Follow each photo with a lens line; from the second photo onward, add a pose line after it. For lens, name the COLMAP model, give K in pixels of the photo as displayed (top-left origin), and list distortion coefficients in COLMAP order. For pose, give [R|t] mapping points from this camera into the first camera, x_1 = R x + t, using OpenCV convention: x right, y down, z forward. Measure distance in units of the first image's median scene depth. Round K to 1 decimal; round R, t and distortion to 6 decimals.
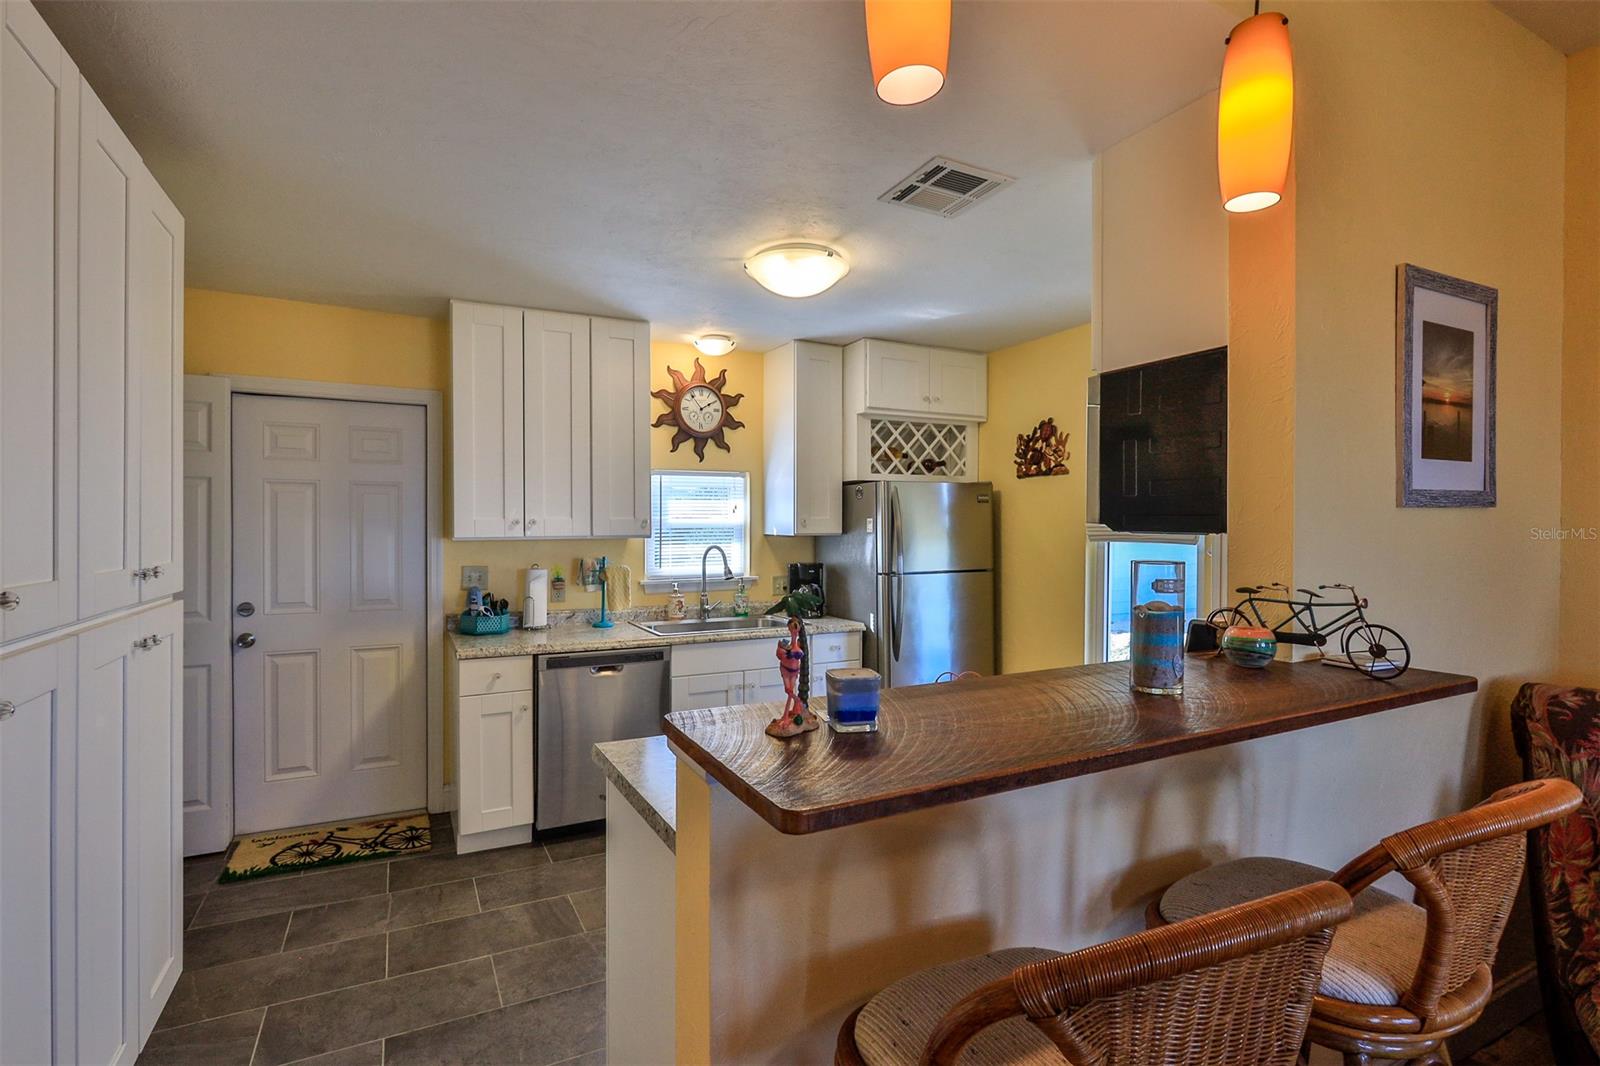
lens RADIAL K [[749.5, 0, 769.1], [0, 749.5, 533.7], [0, 0, 1]] dist [-0.001398, -0.000666]
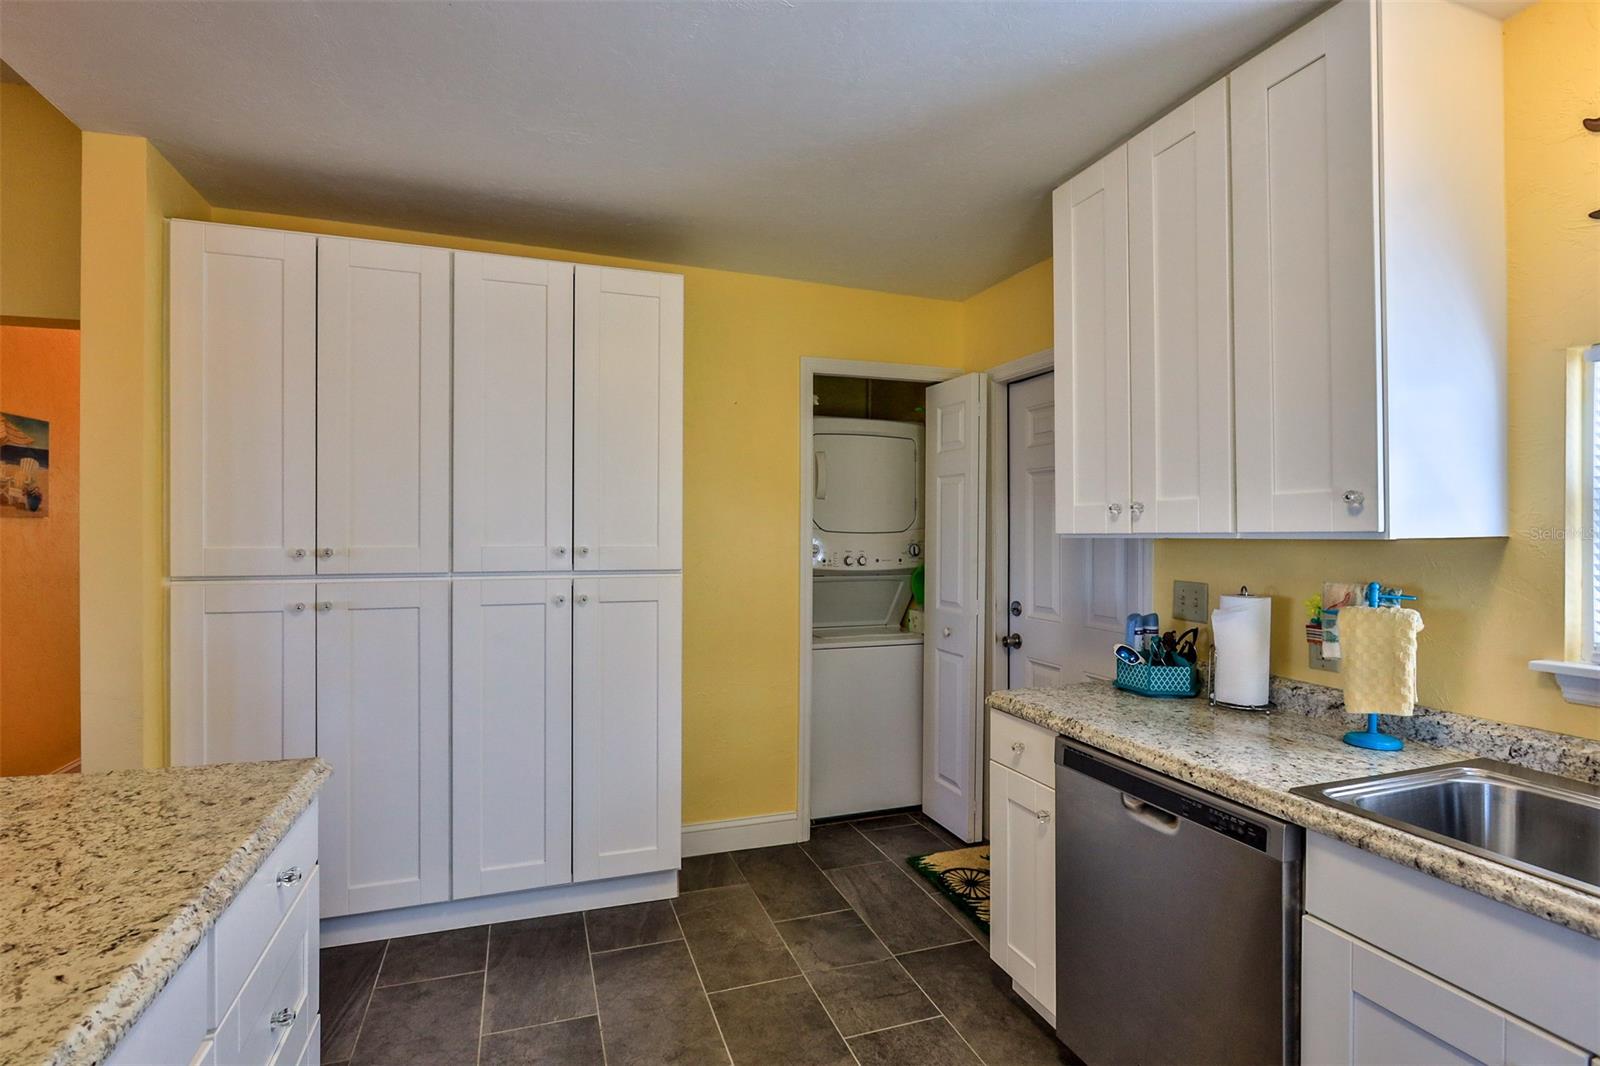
lens RADIAL K [[749.5, 0, 791.6], [0, 749.5, 530.0], [0, 0, 1]] dist [-0.001398, -0.000666]
pose [[-0.123554, -0.001819, -0.992336, 0.261511], [-0.009396, 0.999956, -0.000663, 0.003316], [0.992293, 0.009242, -0.123565, 0.759325]]
